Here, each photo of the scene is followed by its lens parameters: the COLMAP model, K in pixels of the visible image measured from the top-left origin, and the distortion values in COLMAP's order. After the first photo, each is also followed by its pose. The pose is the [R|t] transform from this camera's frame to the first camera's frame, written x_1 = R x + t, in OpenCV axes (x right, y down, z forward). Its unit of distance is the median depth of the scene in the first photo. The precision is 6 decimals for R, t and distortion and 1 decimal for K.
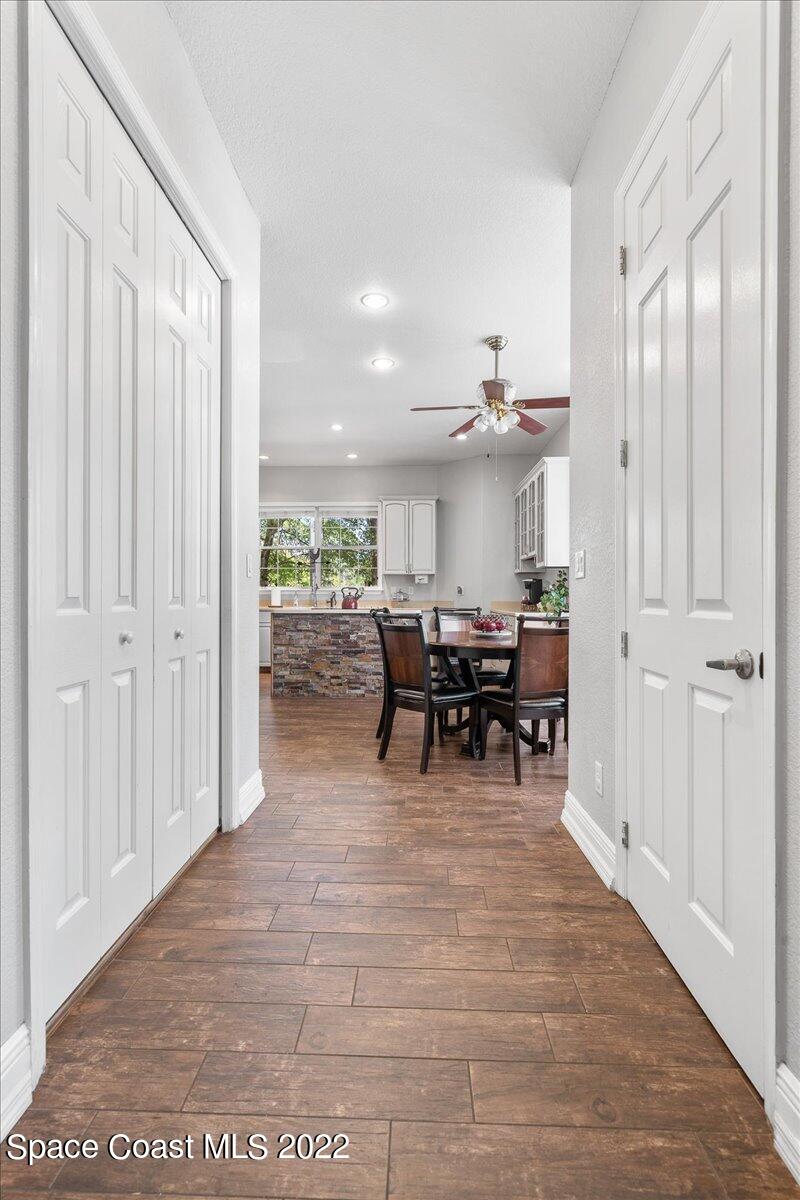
lens RADIAL K [[552.9, 0, 402.4], [0, 552.9, 597.8], [0, 0, 1]] dist [-0.001928, -0.000097]
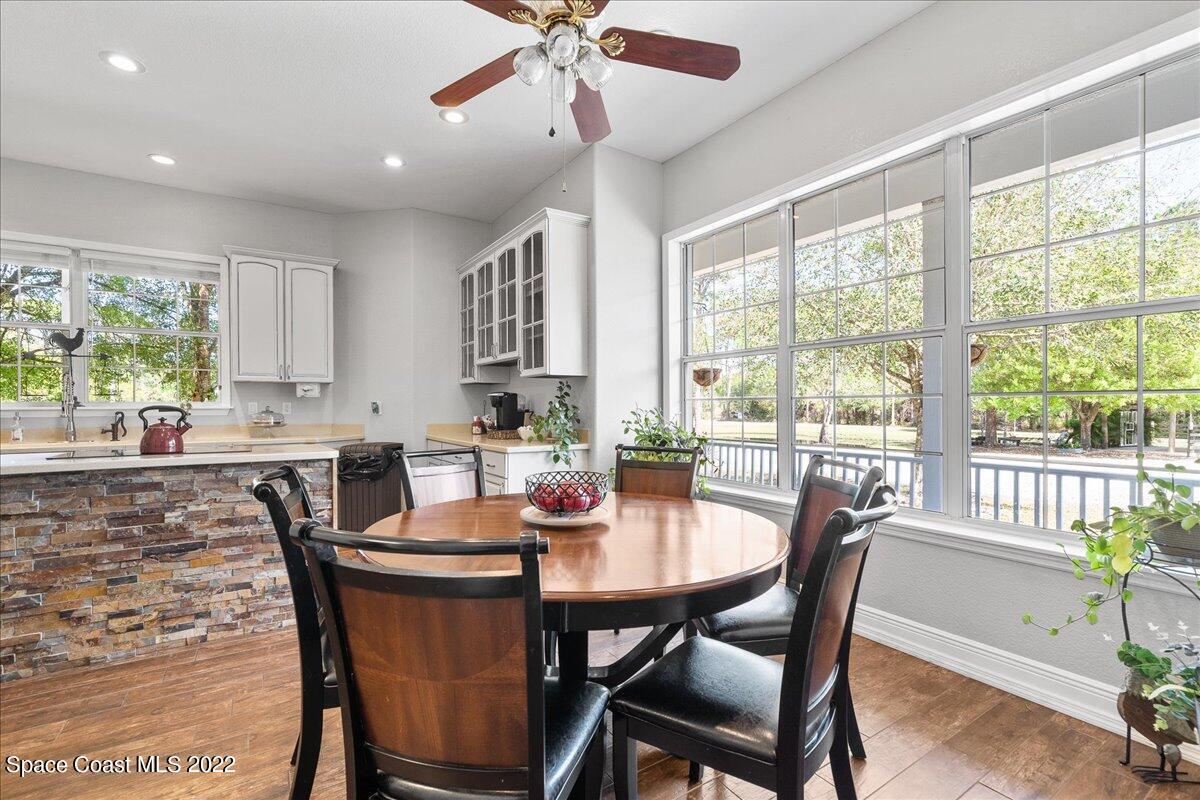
lens RADIAL K [[526.9, 0, 600.5], [0, 526.9, 406.7], [0, 0, 1]] dist [-0.001159, 0.000394]
pose [[0.819014, -0.005364, 0.573748, -0.041623], [0.006173, 0.999981, 0.000537, -0.015293], [-0.573740, 0.003102, 0.819032, 0.370859]]
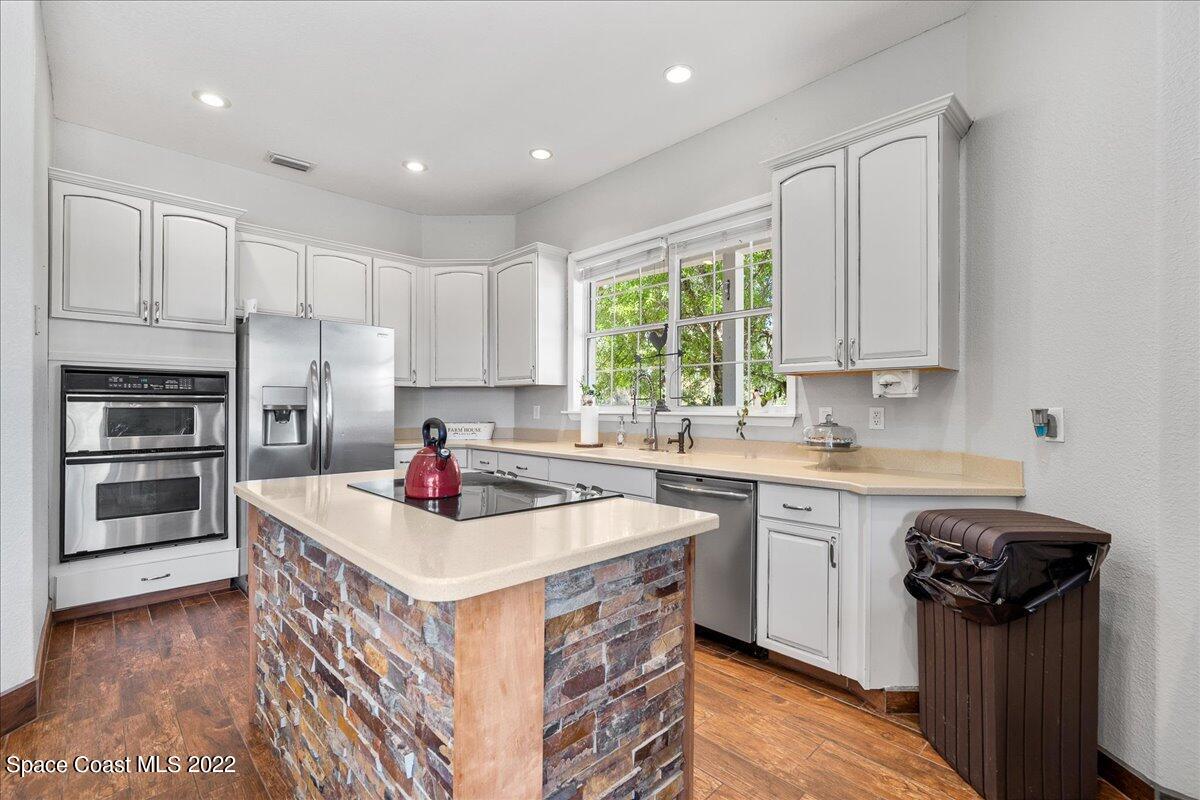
lens RADIAL K [[526.9, 0, 599.3], [0, 526.9, 400.4], [0, 0, 1]] dist [-0.001159, 0.000394]
pose [[0.710324, -0.005934, -0.703850, 0.144646], [-0.002137, 0.999942, -0.010587, -0.023790], [0.703872, 0.009024, 0.710269, 0.764893]]
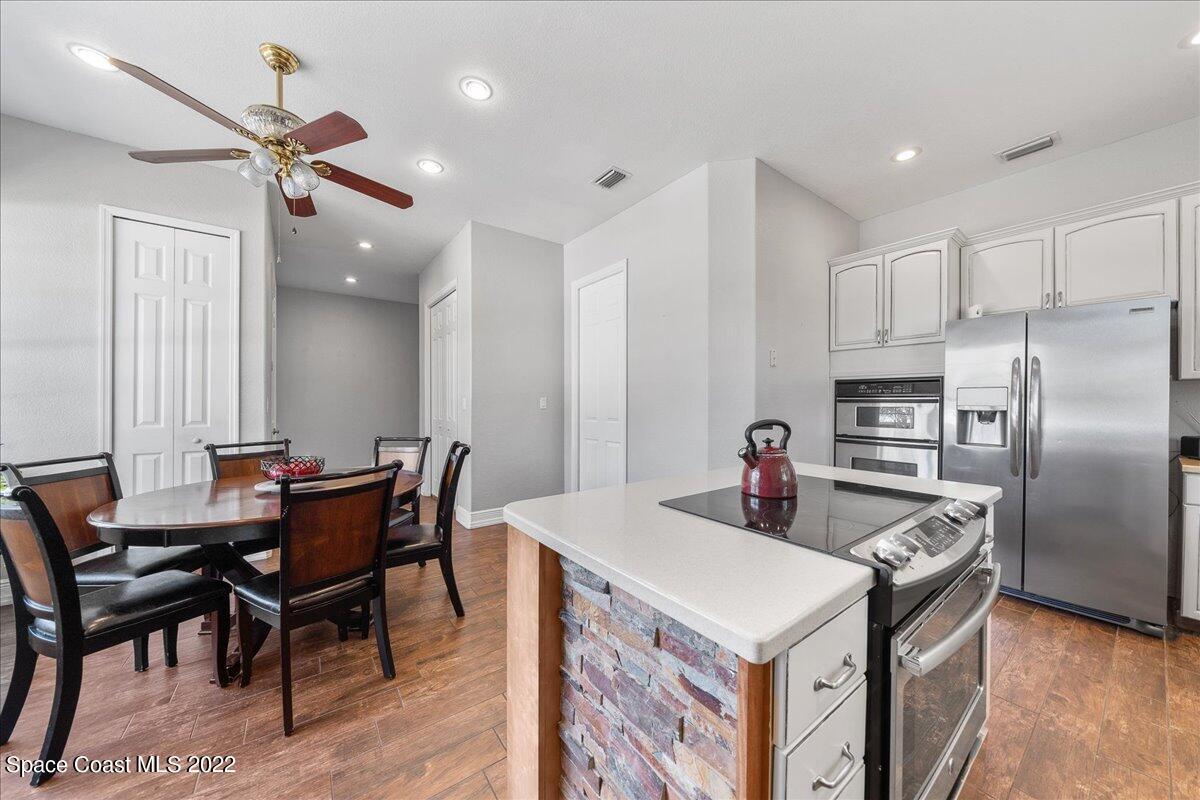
lens RADIAL K [[409.4, 0, 601.6], [0, 409.4, 398.7], [0, 0, 1]] dist [-0.001933, -0.000160]
pose [[-0.786670, -0.007056, -0.617333, 0.104819], [-0.004735, 0.999974, -0.005397, -0.027102], [0.617355, -0.001323, -0.786683, 0.989633]]
